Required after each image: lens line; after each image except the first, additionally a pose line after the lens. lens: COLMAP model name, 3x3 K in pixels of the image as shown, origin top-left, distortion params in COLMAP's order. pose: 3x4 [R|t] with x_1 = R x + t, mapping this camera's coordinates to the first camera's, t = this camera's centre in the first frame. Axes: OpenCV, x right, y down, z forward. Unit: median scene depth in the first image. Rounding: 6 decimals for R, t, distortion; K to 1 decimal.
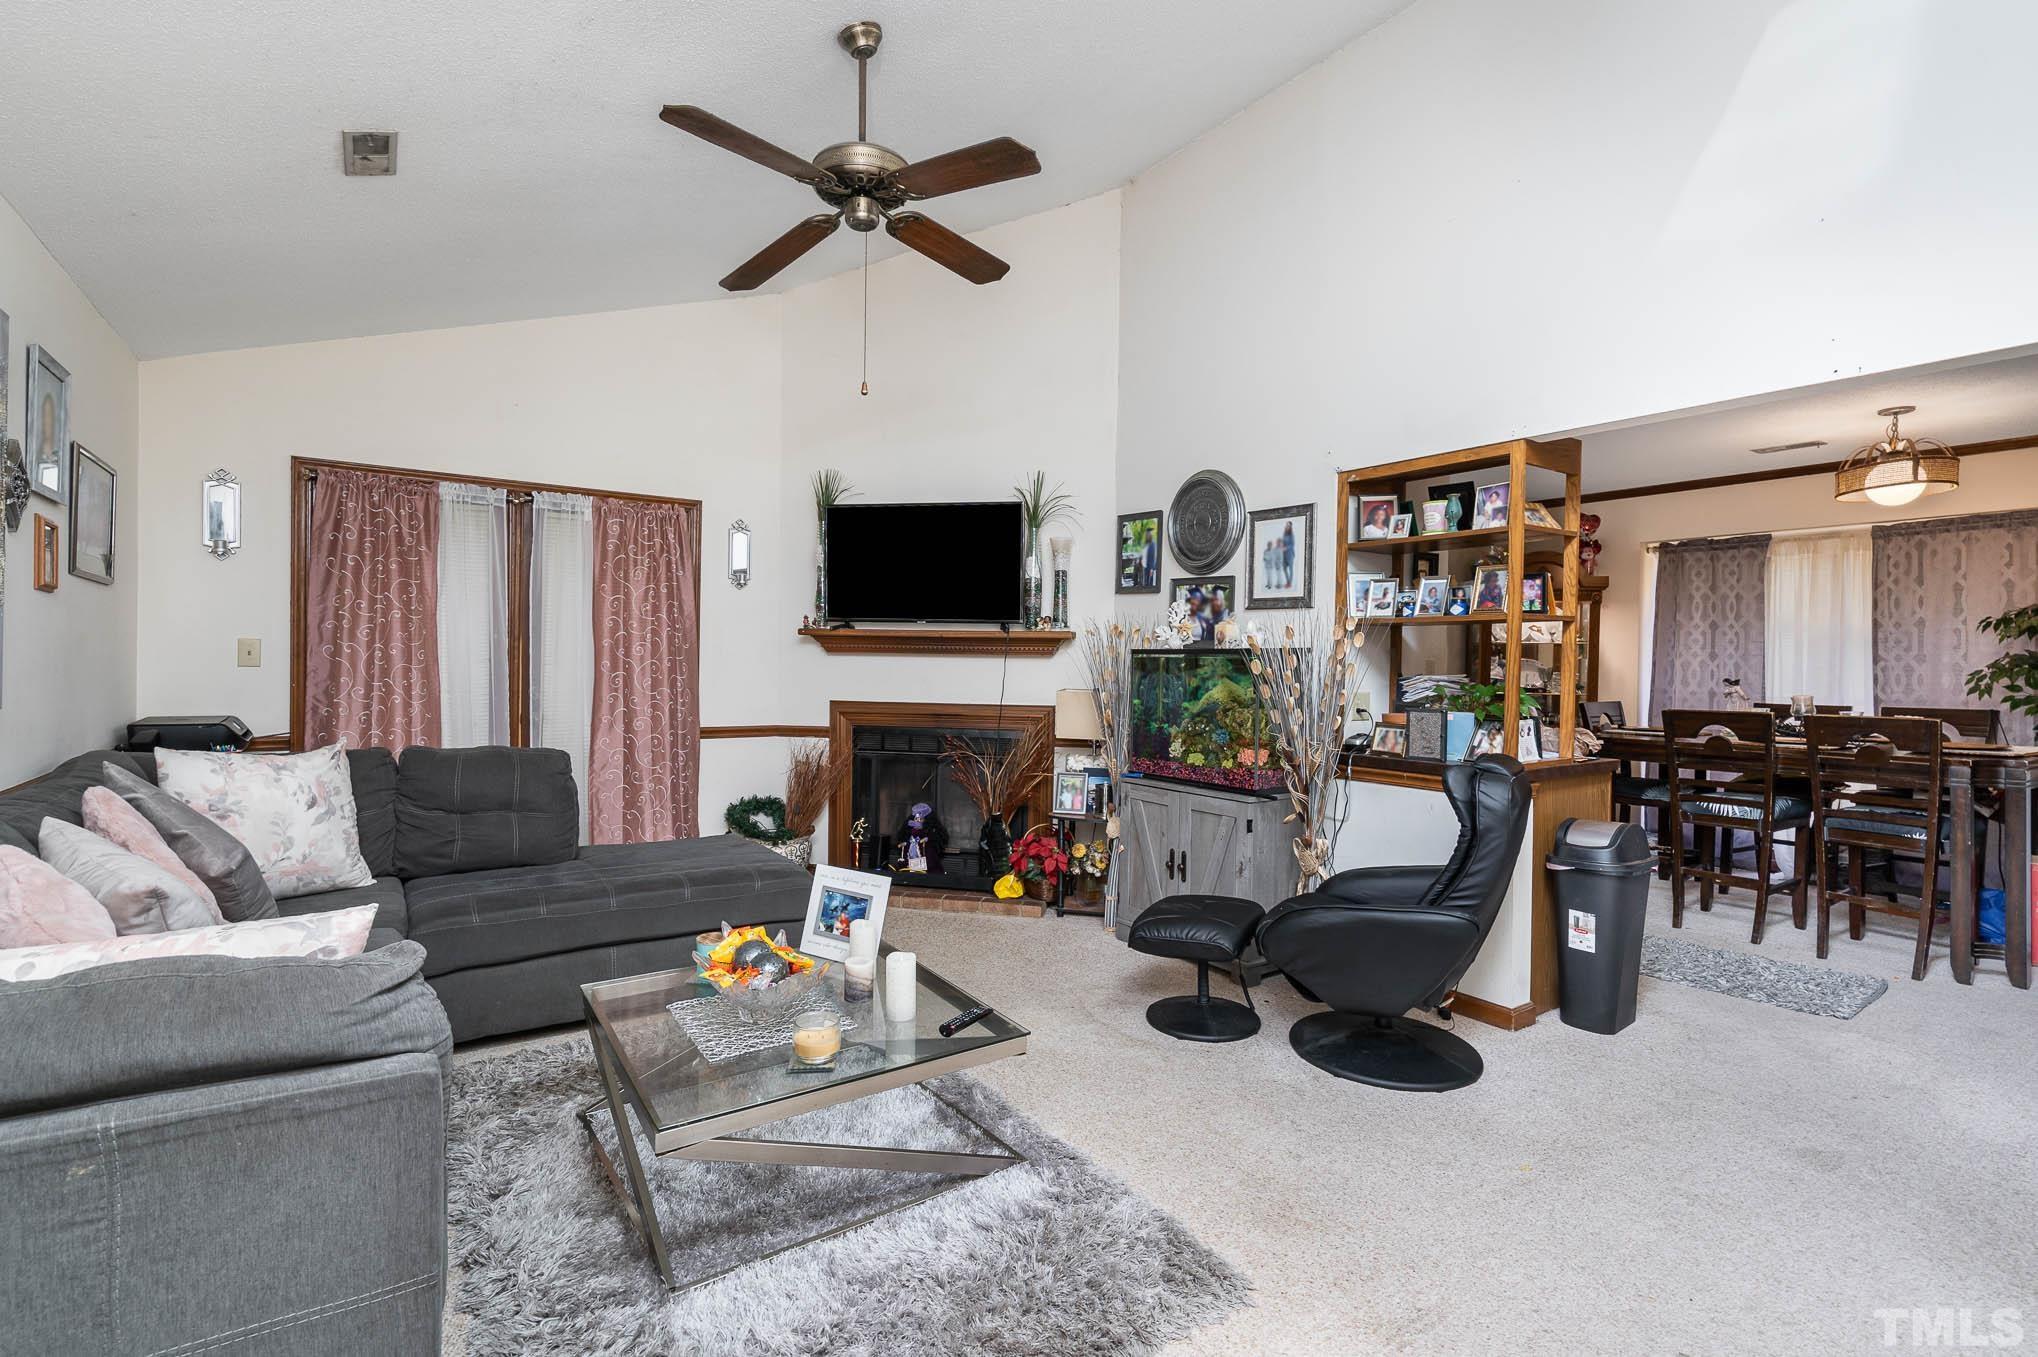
lens RADIAL K [[939.1, 0, 1004.0], [0, 939.1, 664.5], [0, 0, 1]] dist [-0.005700, 0.000974]
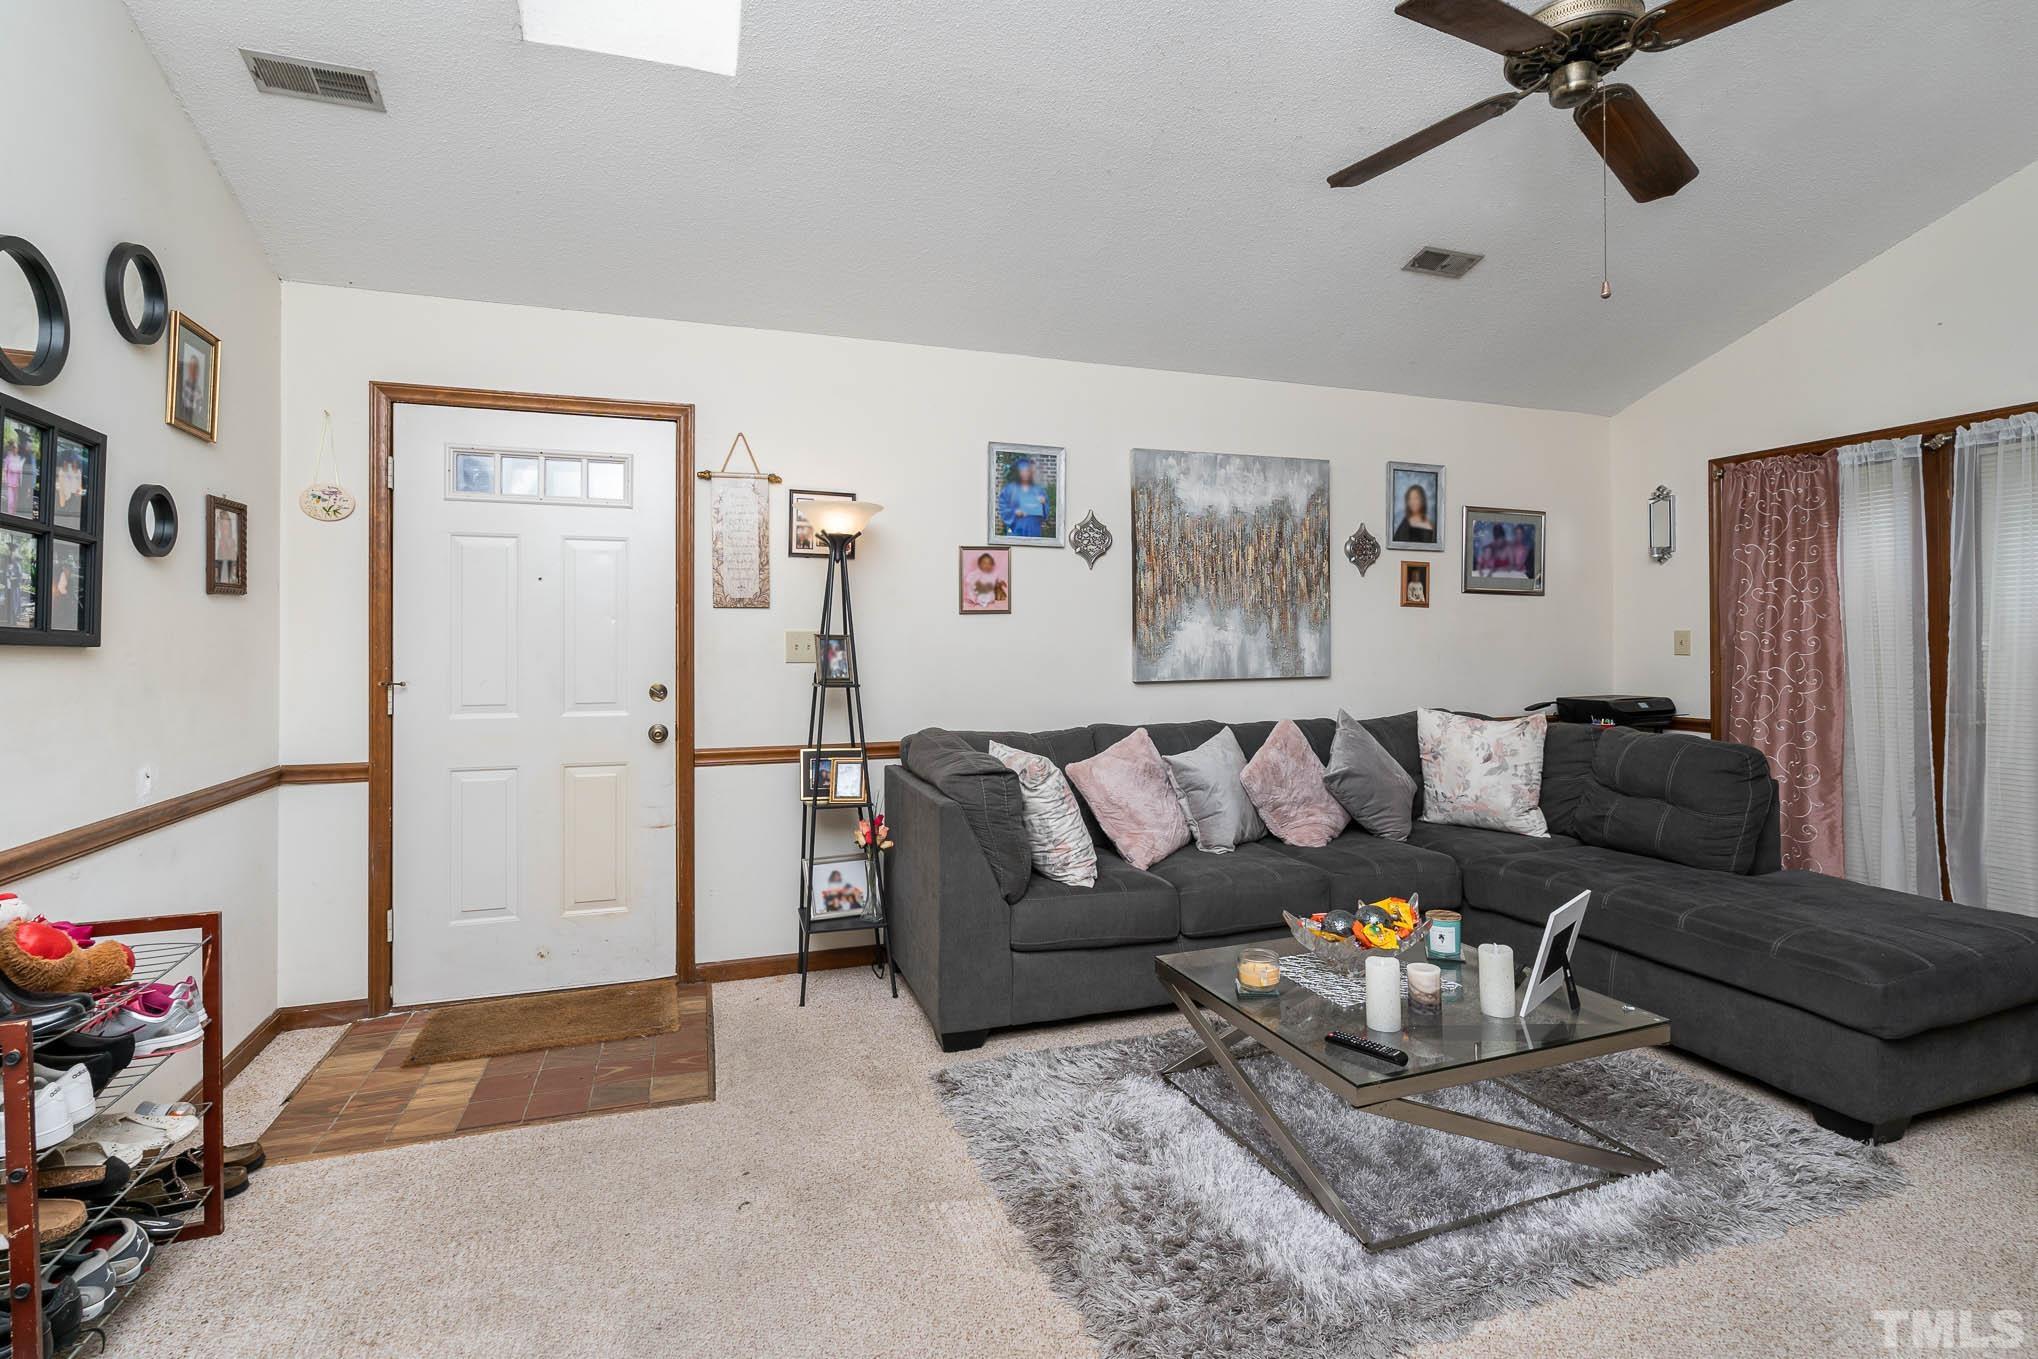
lens RADIAL K [[961.1, 0, 1019.4], [0, 961.1, 646.0], [0, 0, 1]] dist [0.000890, 0.000474]
pose [[-0.234420, -0.013935, -0.972035, 0.556086], [-0.002585, 0.999903, -0.013711, 0.010506], [0.972132, -0.000701, -0.234433, 0.541814]]
